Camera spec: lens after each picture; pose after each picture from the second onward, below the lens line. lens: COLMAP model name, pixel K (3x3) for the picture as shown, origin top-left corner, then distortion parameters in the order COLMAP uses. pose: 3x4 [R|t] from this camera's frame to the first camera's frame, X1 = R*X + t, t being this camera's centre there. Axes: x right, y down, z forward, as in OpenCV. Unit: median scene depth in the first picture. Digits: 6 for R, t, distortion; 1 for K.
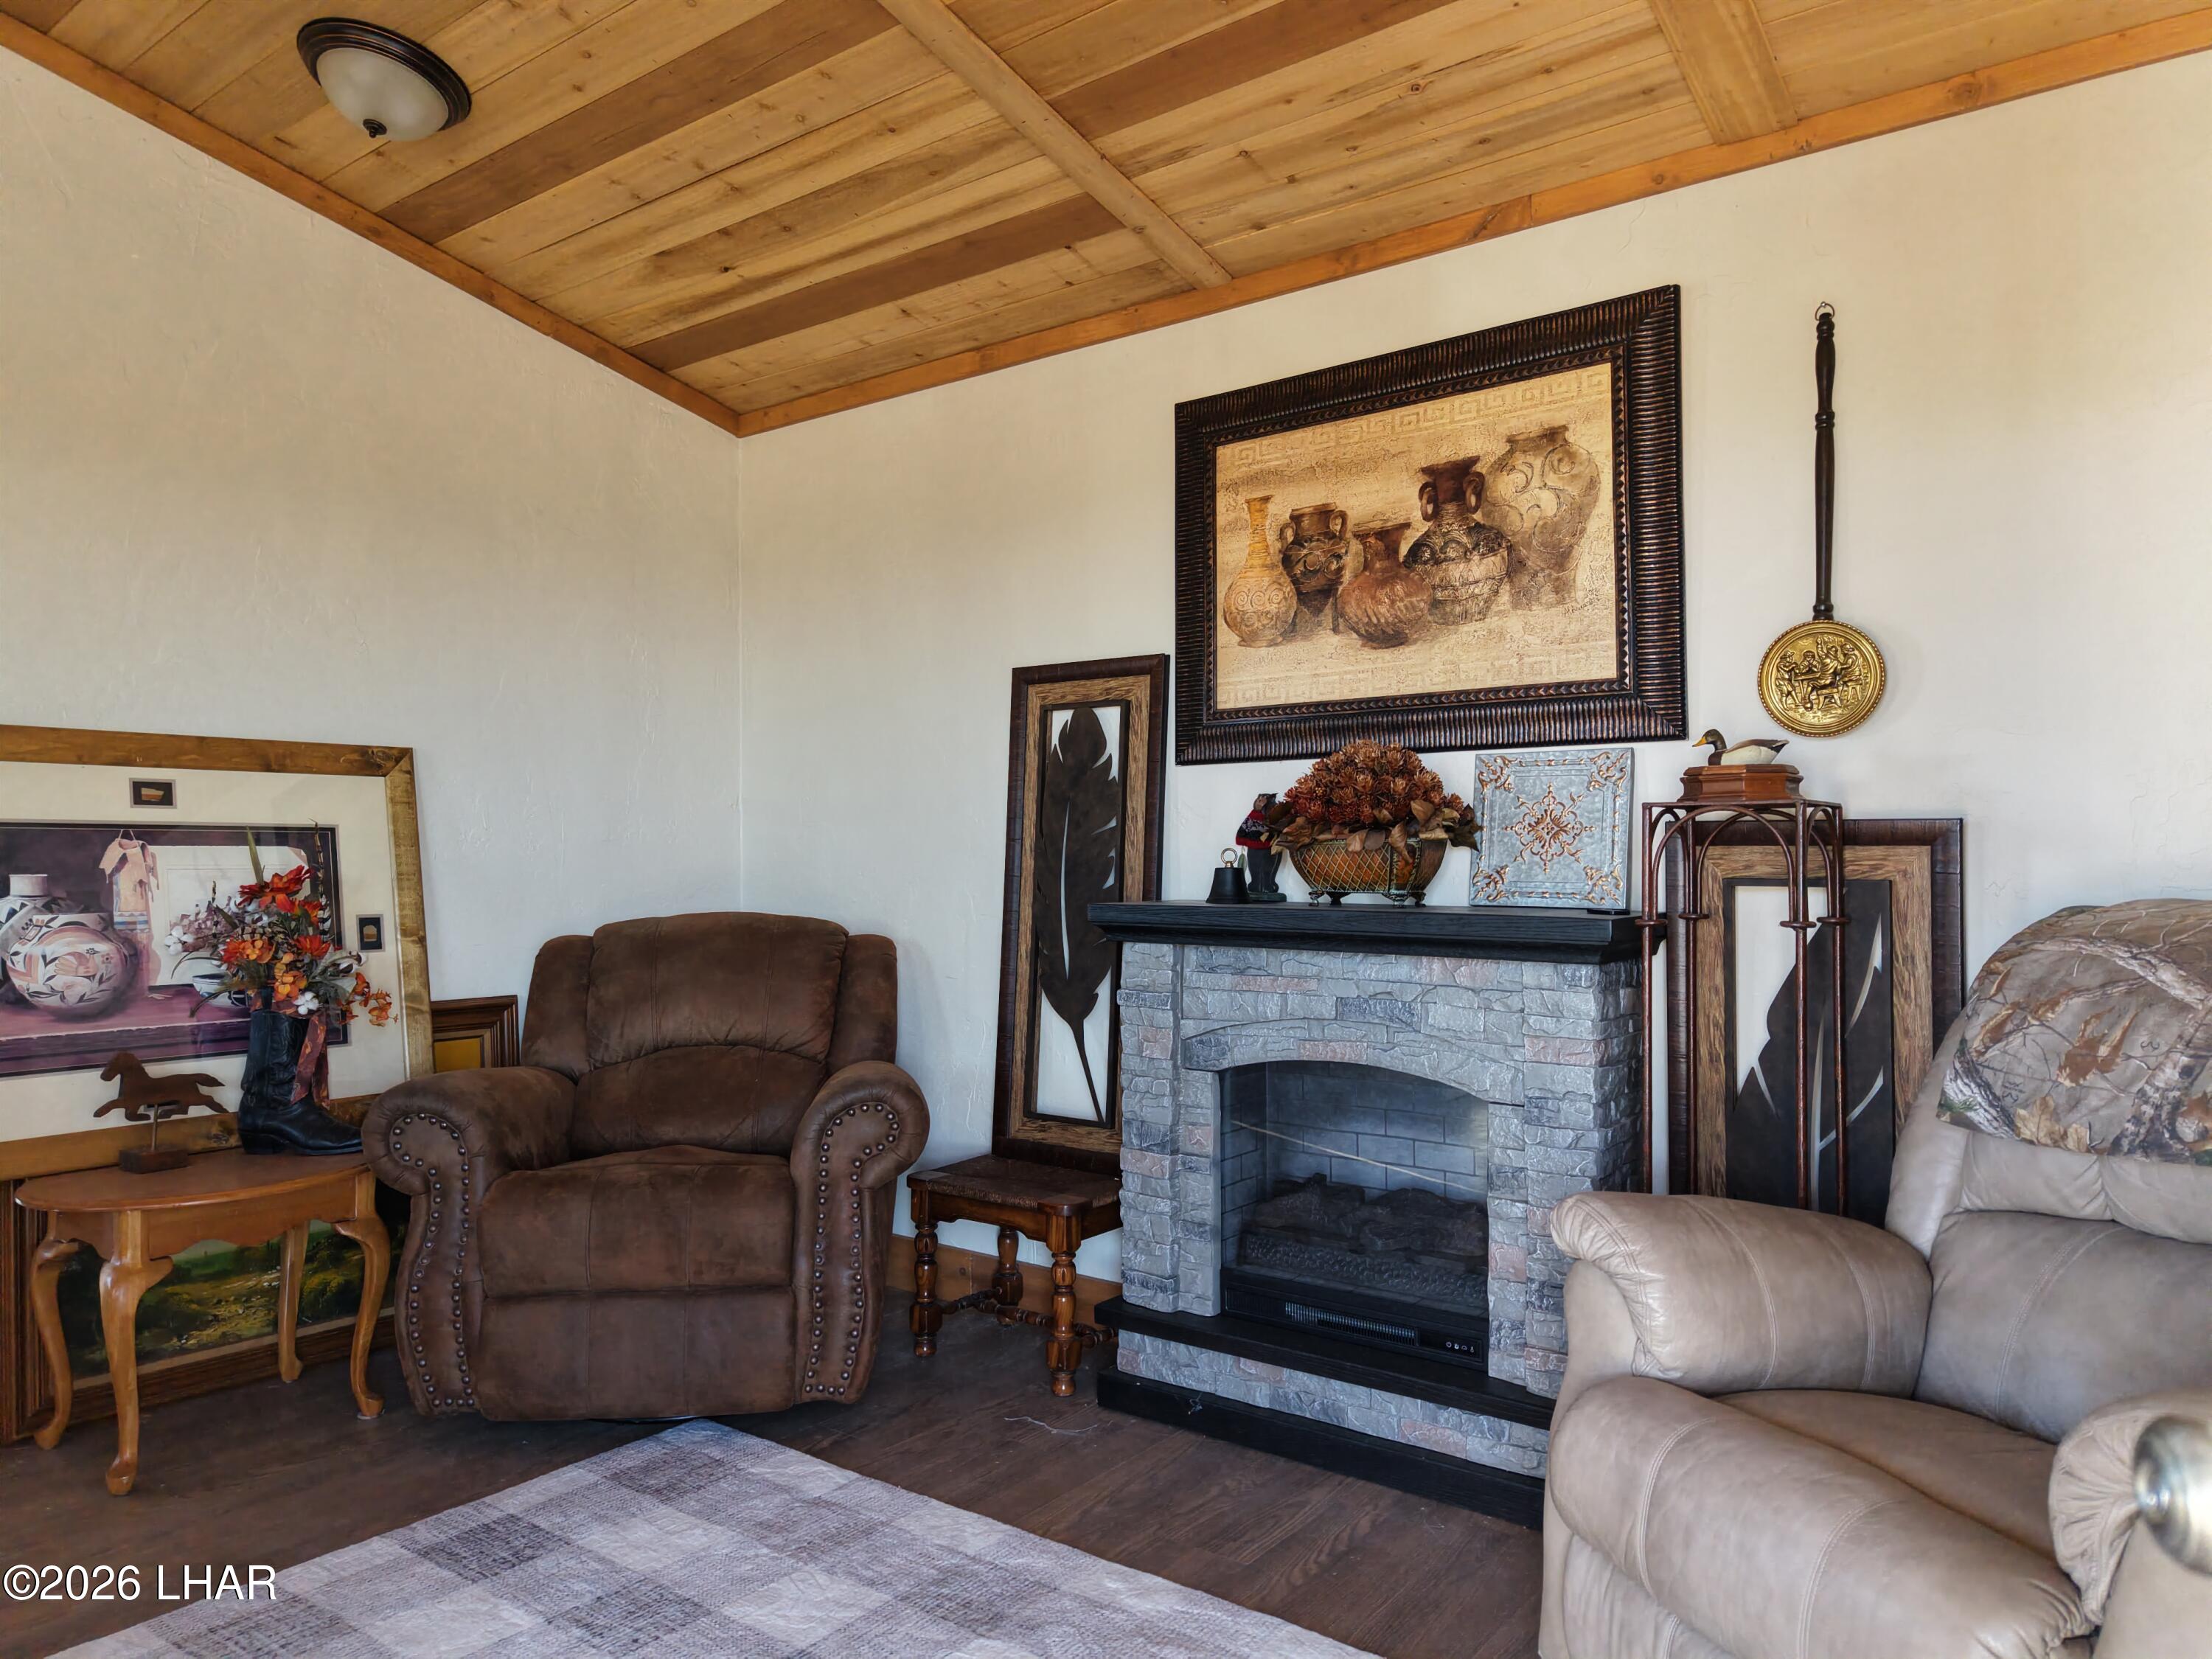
lens RADIAL K [[1477.6, 0, 1111.3], [0, 1477.6, 838.0], [0, 0, 1]] dist [0.034014, -0.040223]
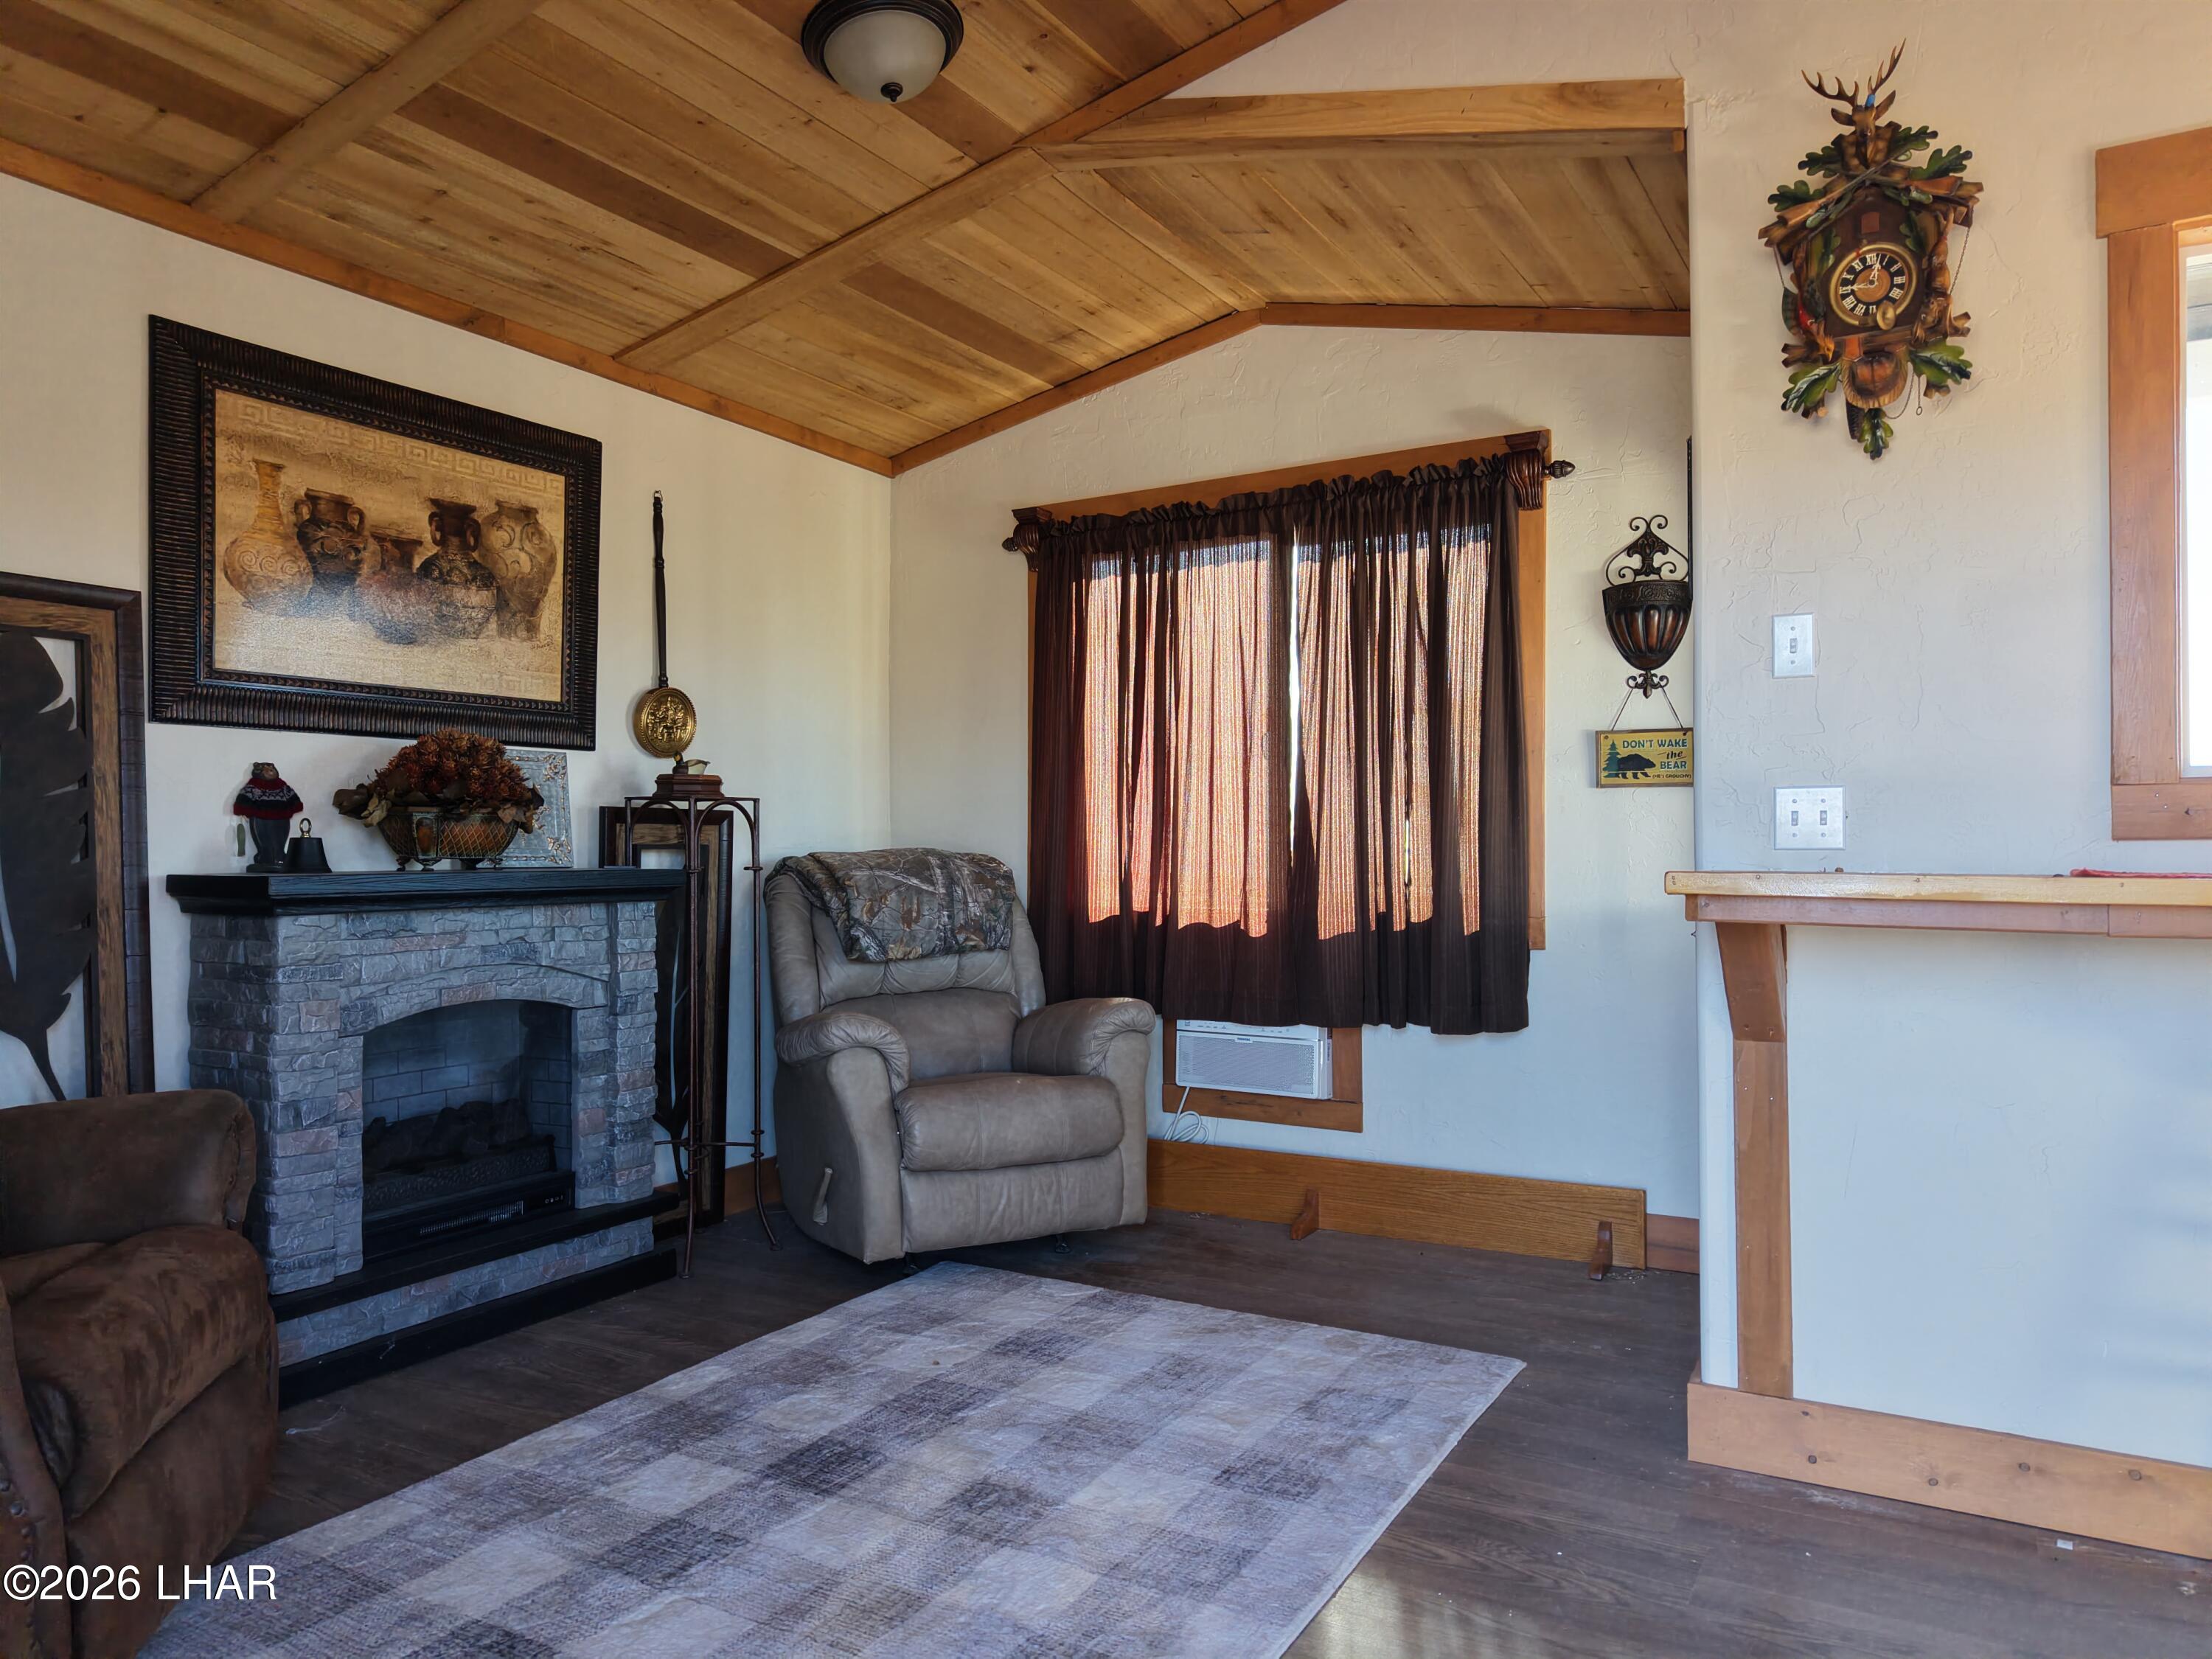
lens RADIAL K [[1477.6, 0, 1101.3], [0, 1477.6, 838.5], [0, 0, 1]] dist [0.034014, -0.040223]
pose [[-0.125239, 0.005613, 0.992111, -1.045184], [-0.009591, 0.999930, -0.006867, 0.023720], [-0.992080, -0.010375, -0.125177, 0.629178]]
